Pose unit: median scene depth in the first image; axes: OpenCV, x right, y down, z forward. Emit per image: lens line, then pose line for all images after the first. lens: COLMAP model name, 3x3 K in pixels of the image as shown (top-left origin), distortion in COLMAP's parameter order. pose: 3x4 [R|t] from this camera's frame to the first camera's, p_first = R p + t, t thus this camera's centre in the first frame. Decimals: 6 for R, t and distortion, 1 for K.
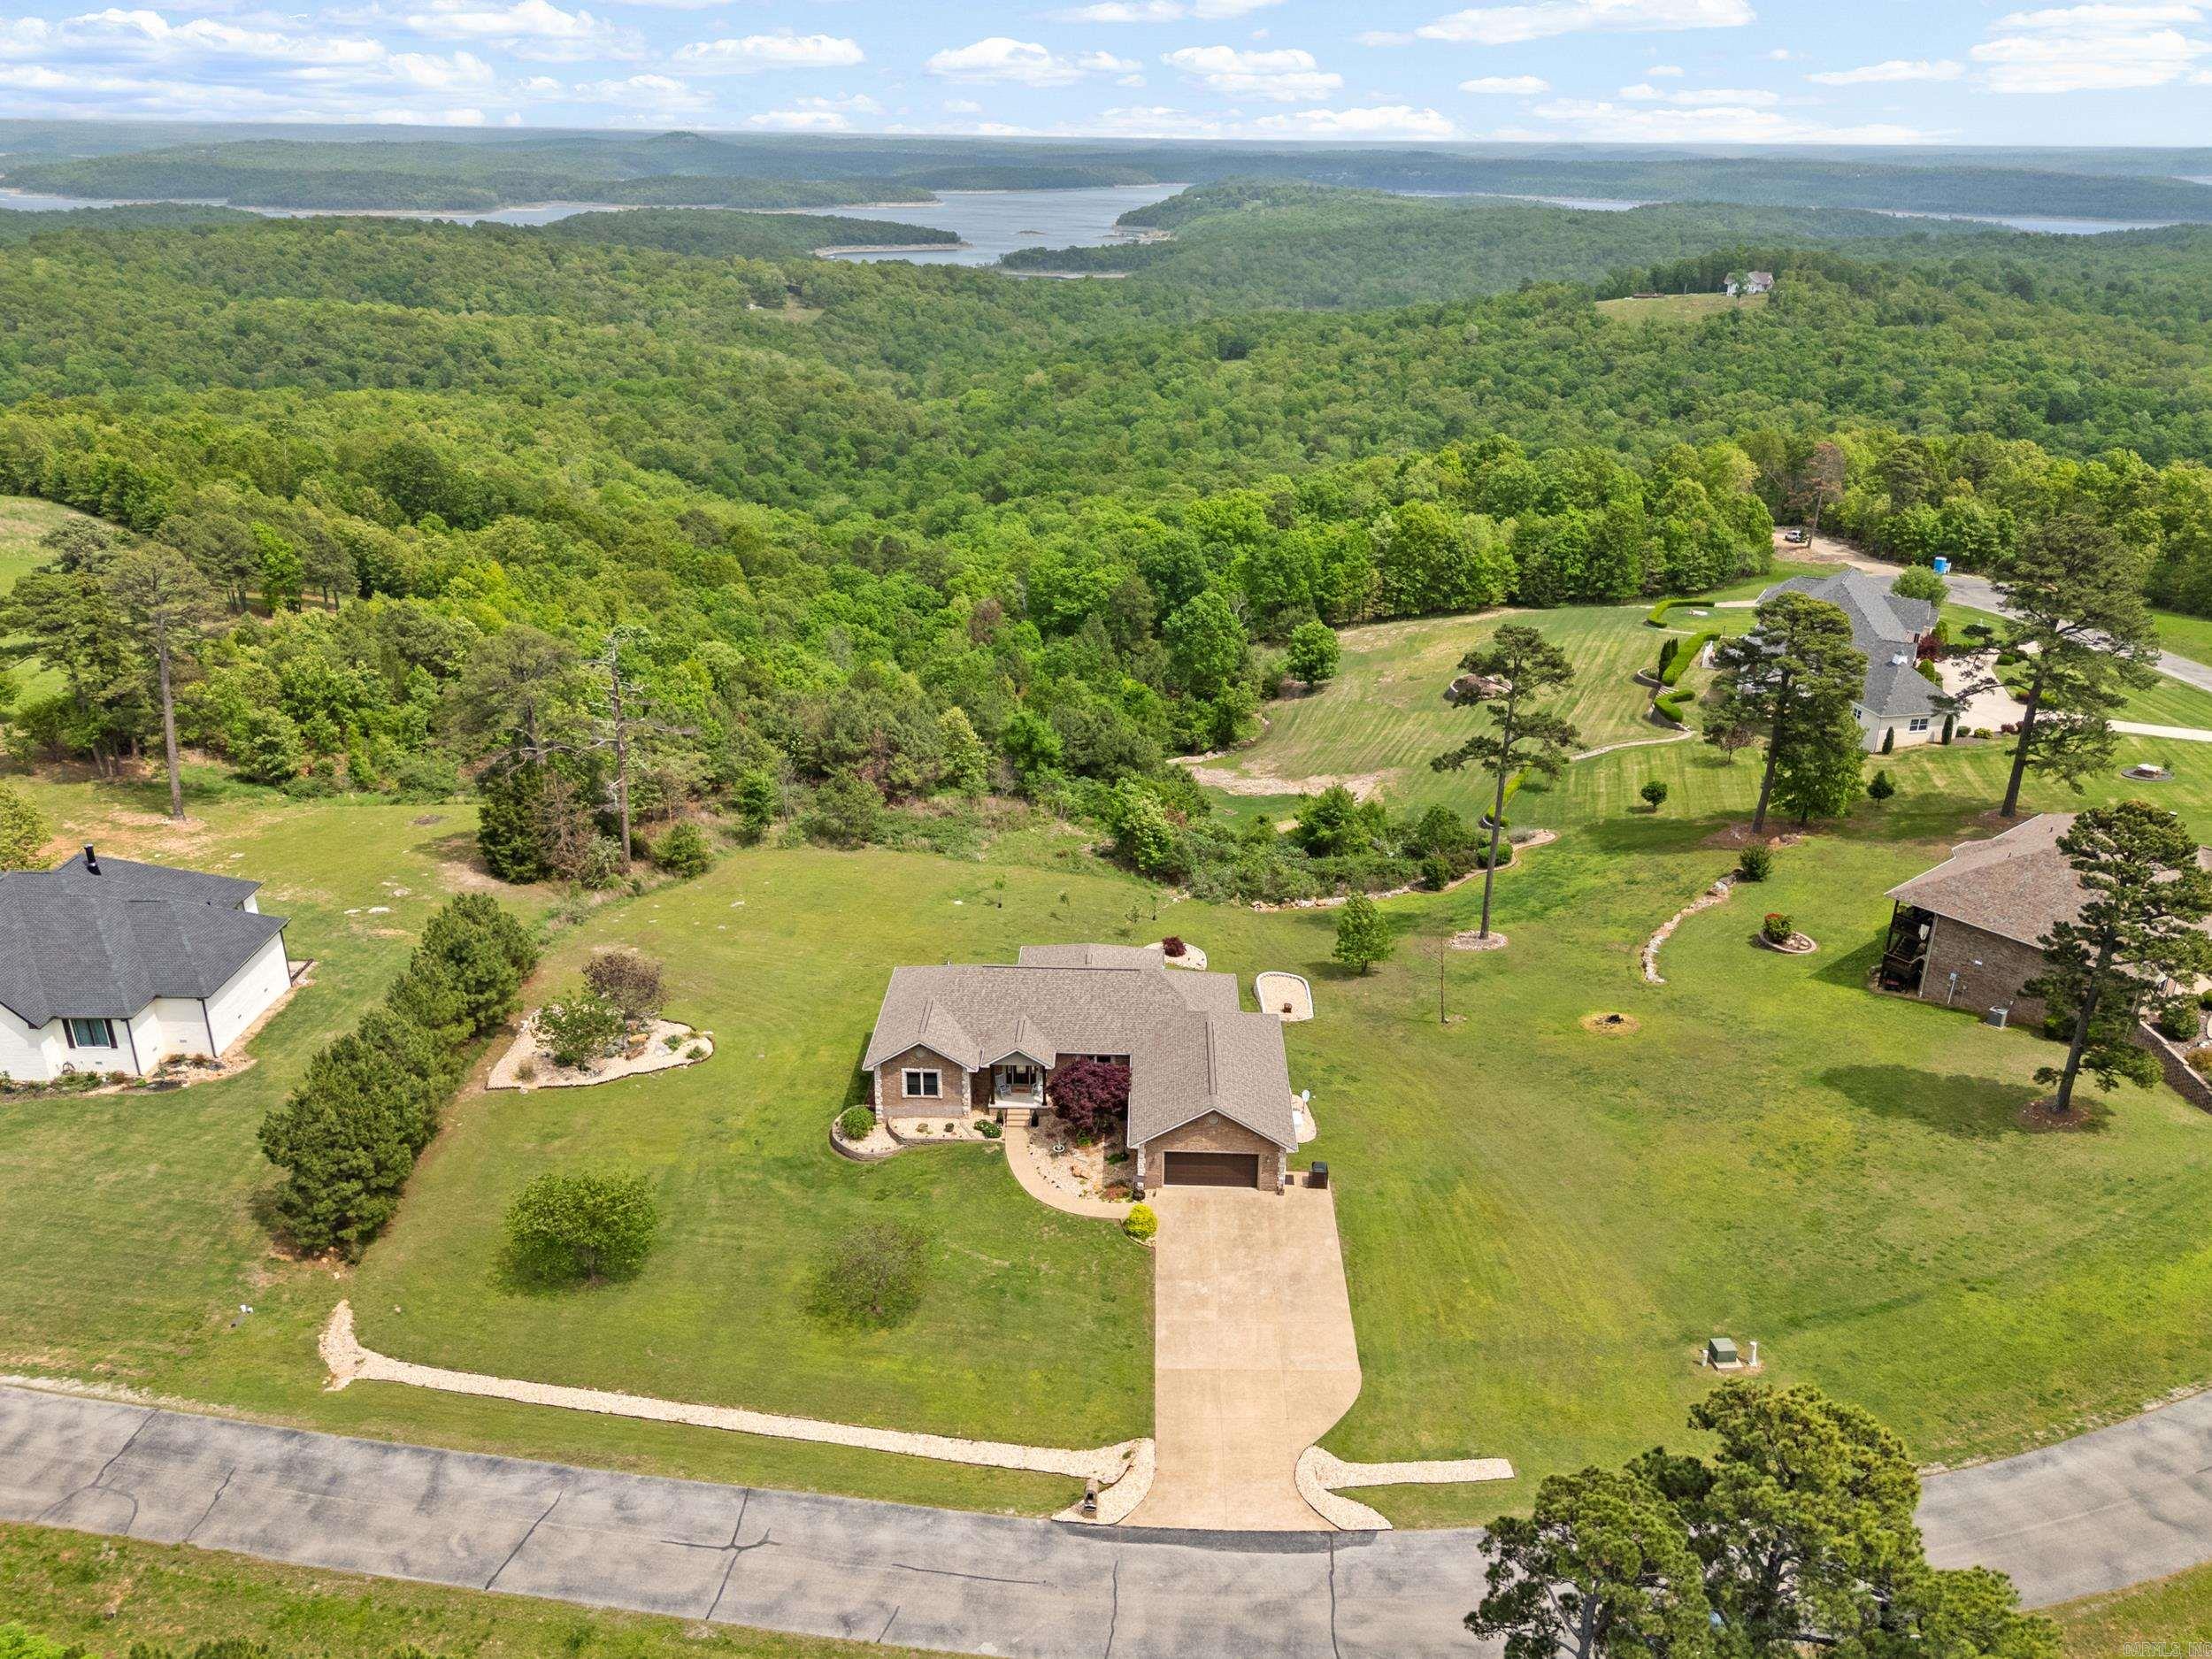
lens RADIAL K [[1636.9, 0, 1115.6], [0, 1636.9, 835.5], [0, 0, 1]] dist [0.082395, -0.083471]
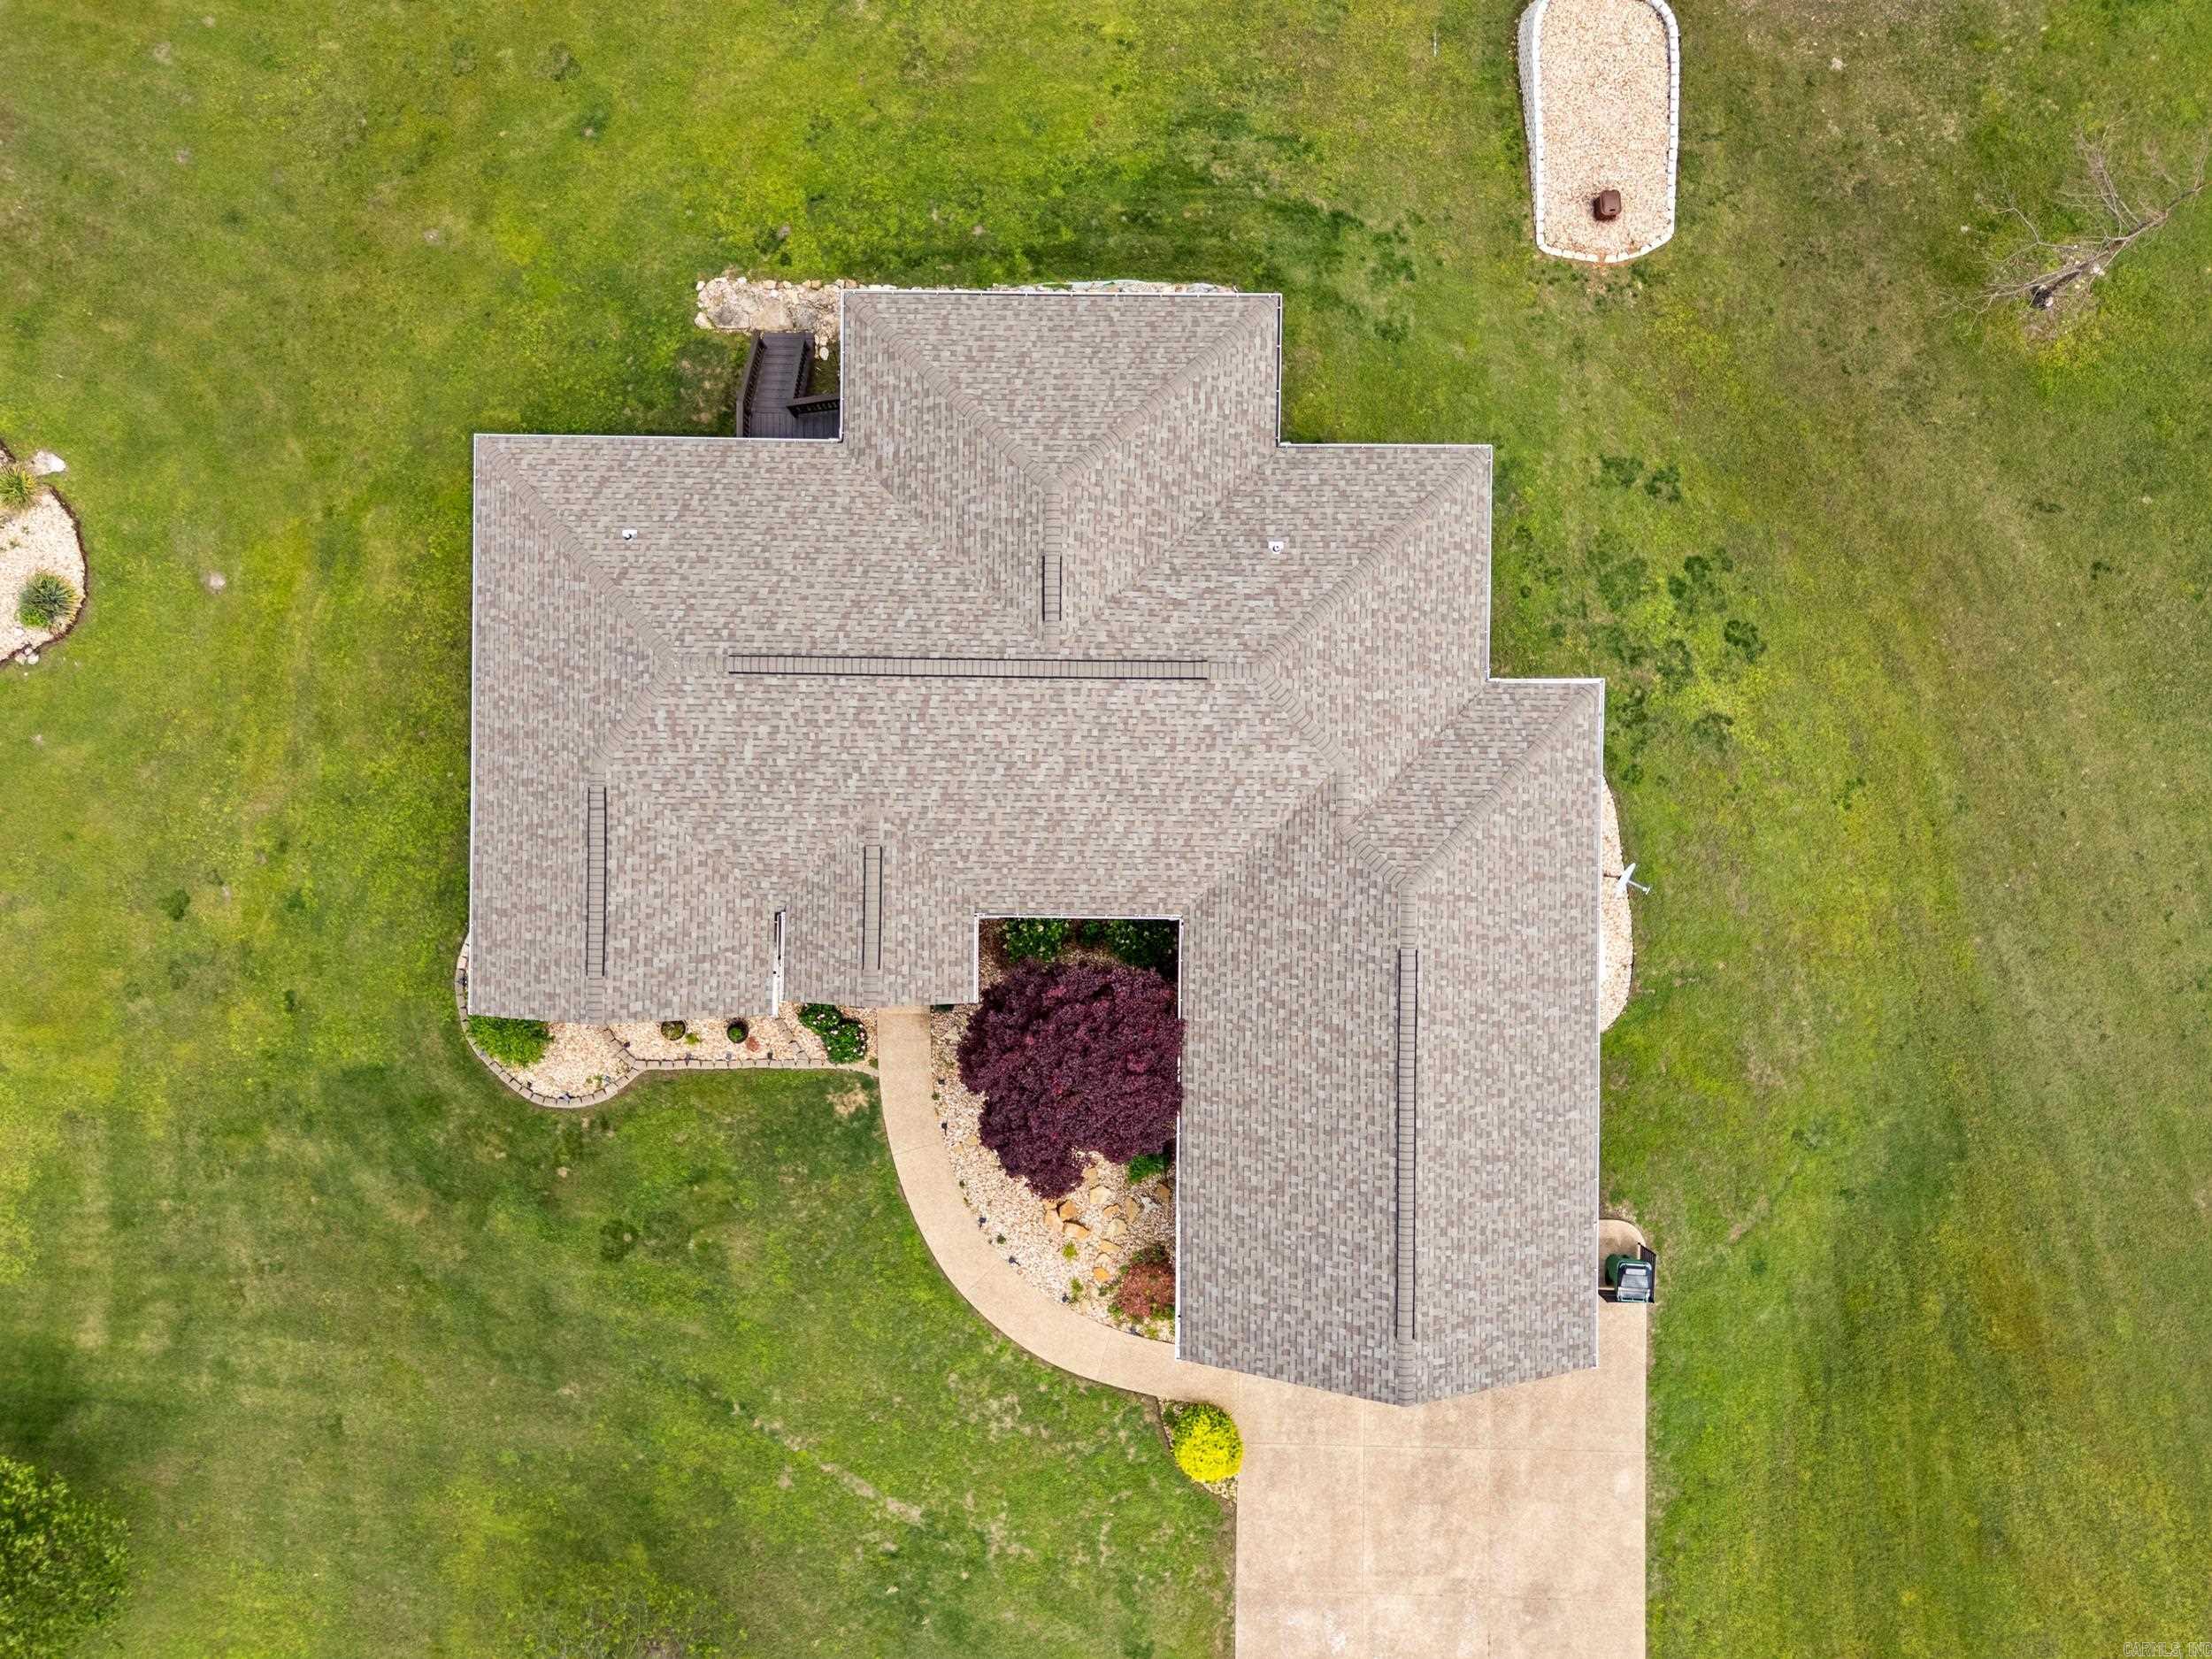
lens RADIAL K [[1615.9, 0, 1115.5], [0, 1615.9, 826.1], [0, 0, 1]] dist [0.085403, -0.081089]
pose [[0.999738, -0.014850, -0.017427, 0.001105], [0.021865, 0.393348, 0.919130, -0.198127], [-0.006794, -0.919270, 0.393570, 0.816634]]
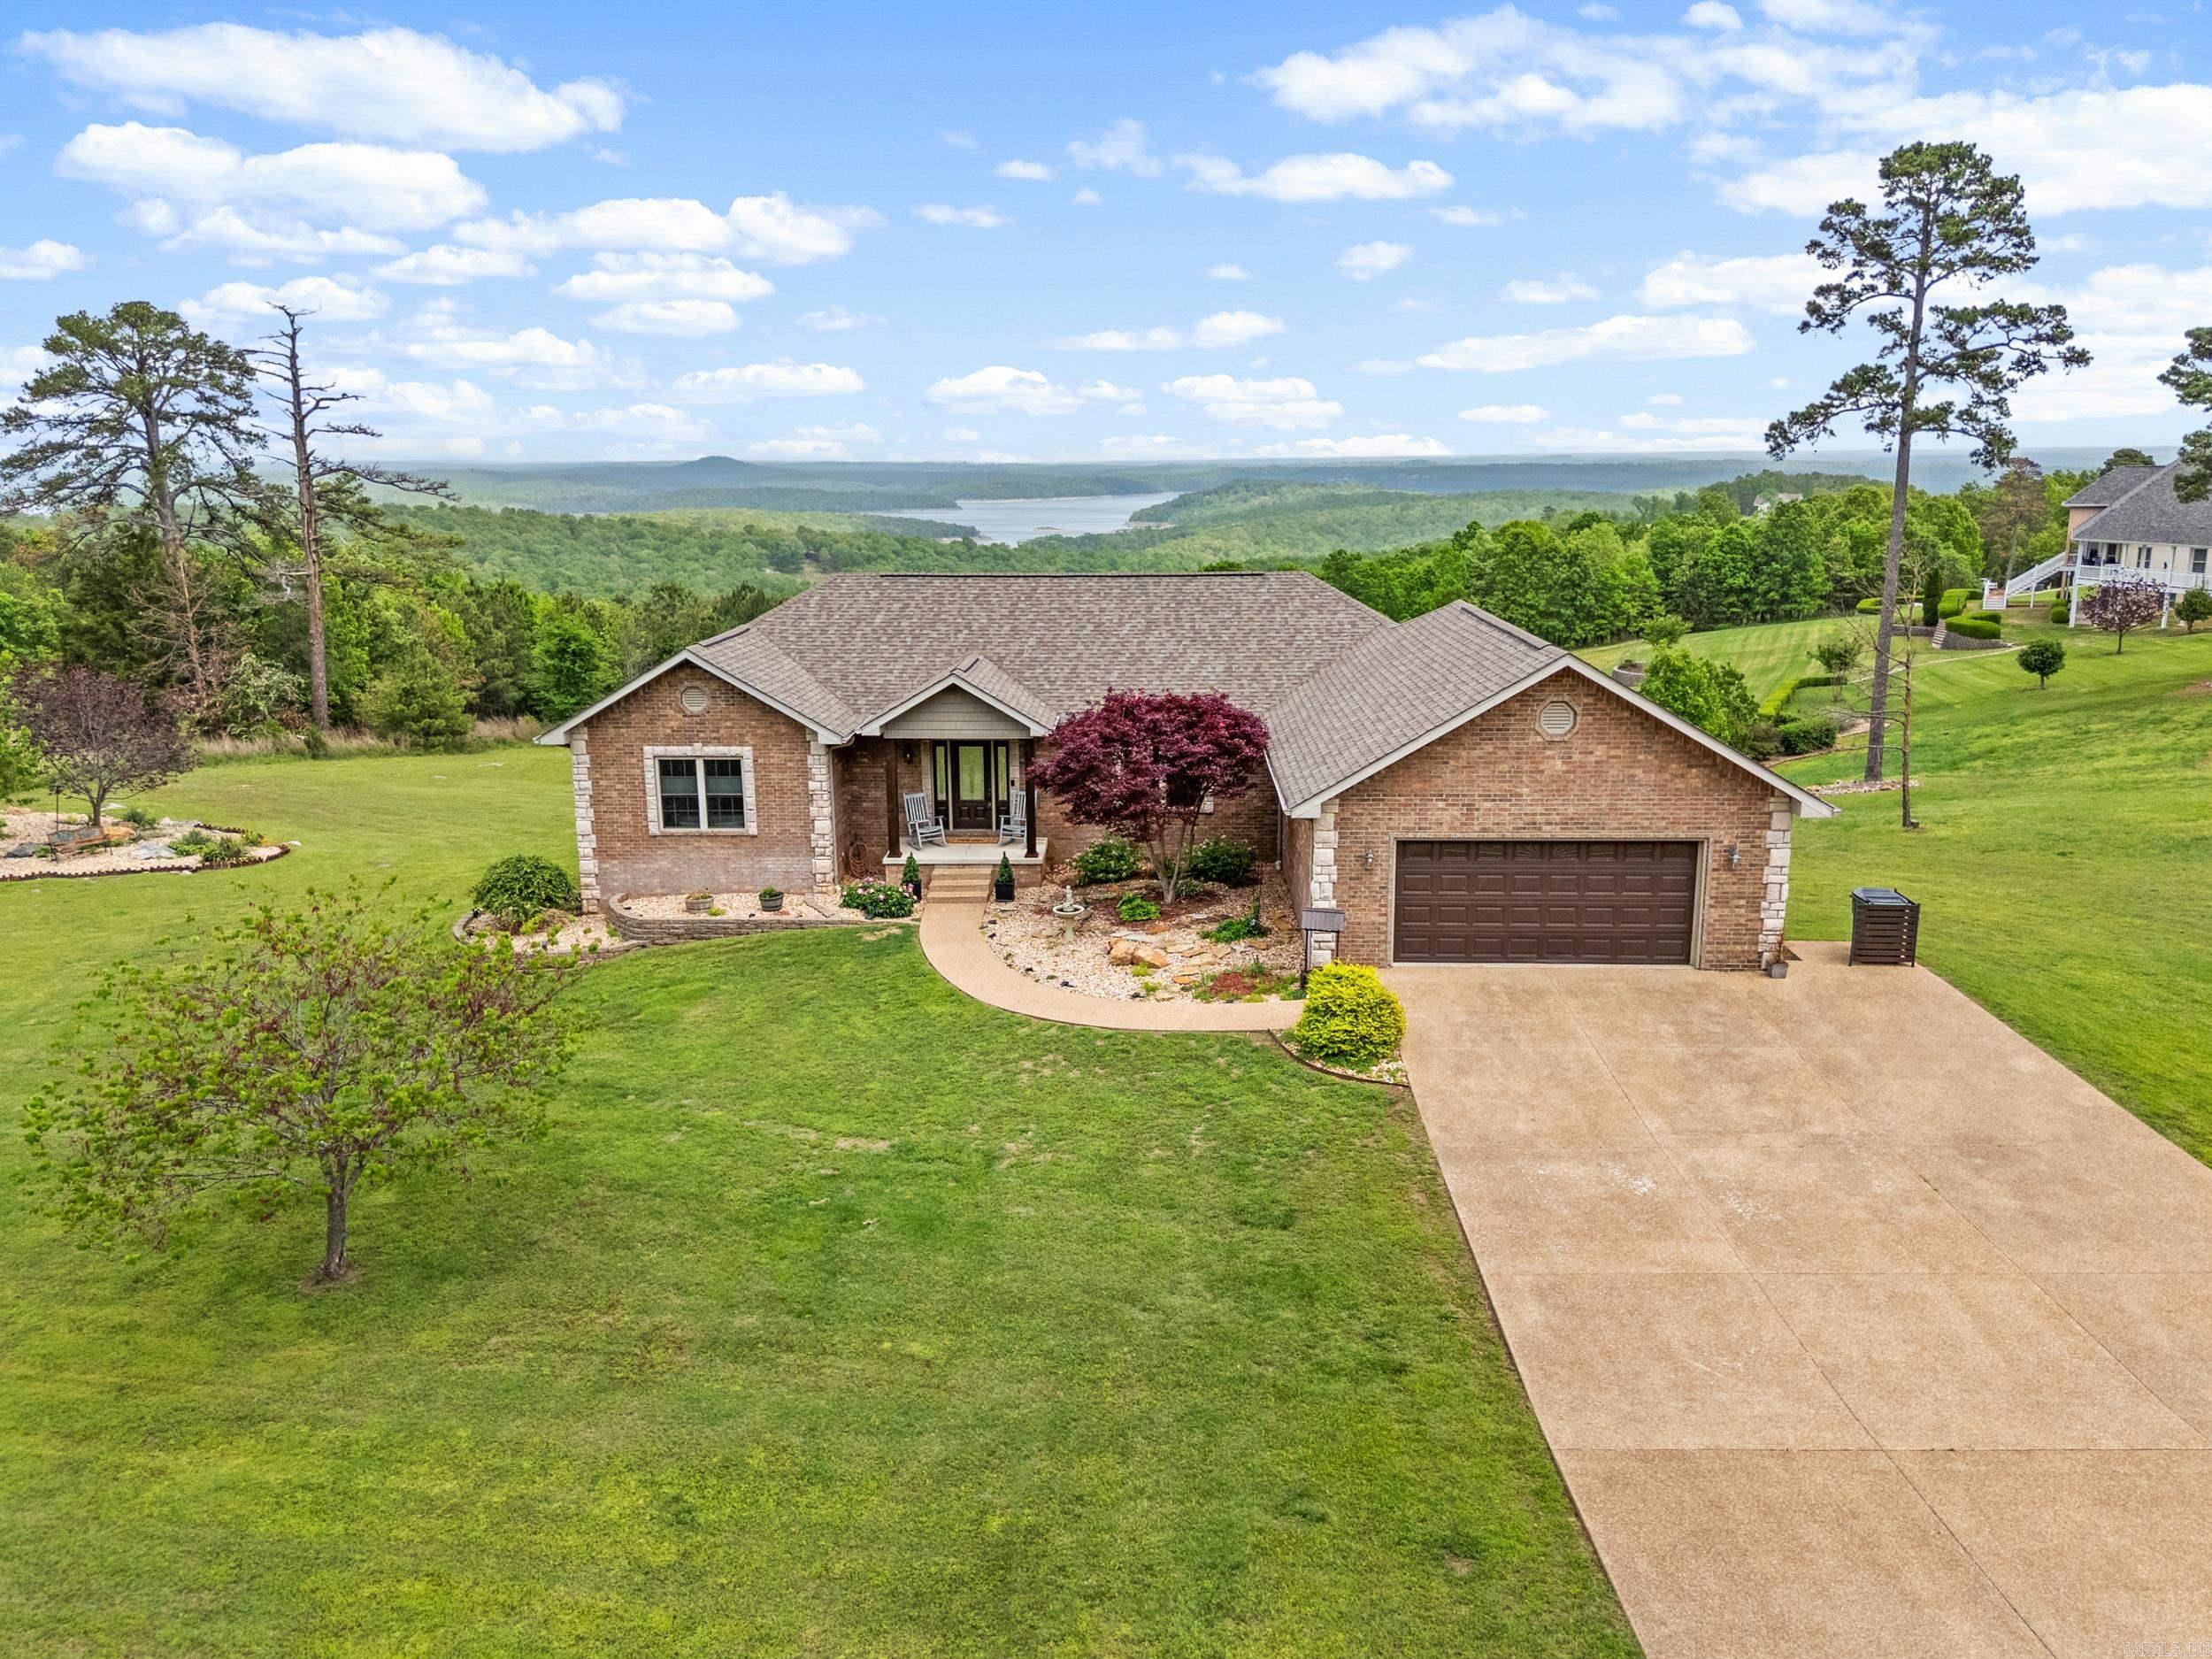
lens RADIAL K [[1636.9, 0, 1115.6], [0, 1636.9, 835.5], [0, 0, 1]] dist [0.082395, -0.083471]
pose [[0.999777, -0.017952, -0.011154, -0.018368], [0.015704, 0.984194, -0.176394, 0.211456], [0.014145, 0.176179, 0.984256, 0.587023]]
